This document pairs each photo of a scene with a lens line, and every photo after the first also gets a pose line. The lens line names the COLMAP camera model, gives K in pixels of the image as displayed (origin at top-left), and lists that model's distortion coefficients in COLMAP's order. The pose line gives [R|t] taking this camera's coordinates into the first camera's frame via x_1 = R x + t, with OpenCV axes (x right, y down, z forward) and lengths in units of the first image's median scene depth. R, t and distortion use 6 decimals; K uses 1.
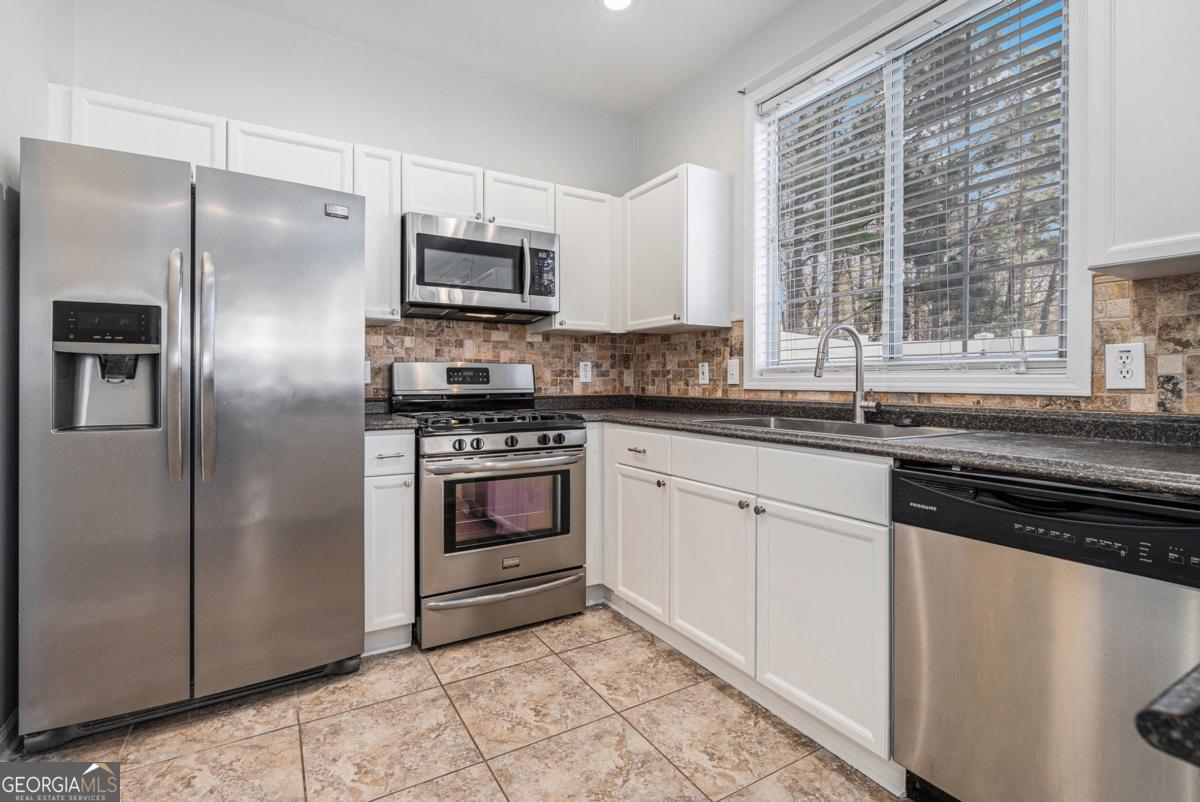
lens RADIAL K [[553.0, 0, 590.9], [0, 553.0, 390.0], [0, 0, 1]] dist [0.002117, 0.000687]
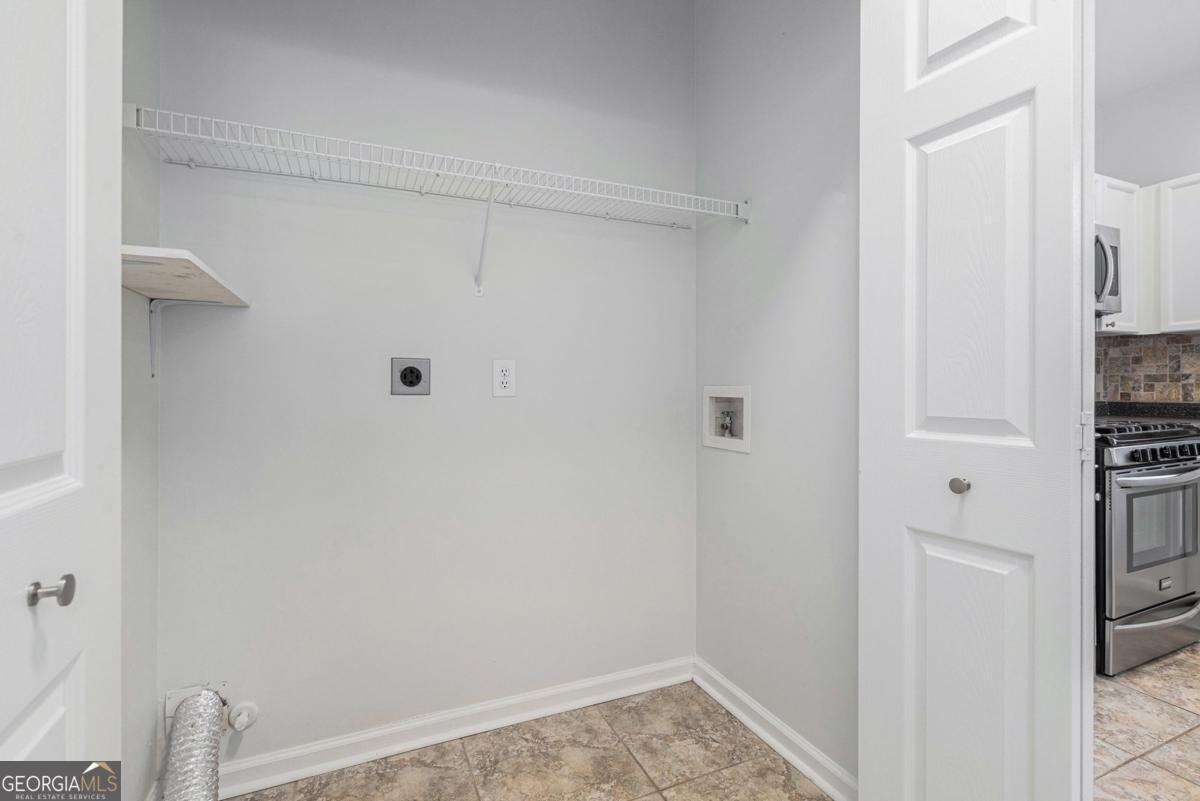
lens RADIAL K [[553.0, 0, 599.9], [0, 553.0, 394.5], [0, 0, 1]] dist [0.002117, 0.000687]
pose [[0.994946, -0.004640, -0.100301, -0.605061], [0.004541, 0.999989, -0.001208, -0.004654], [0.100305, 0.000746, 0.994956, -0.010157]]
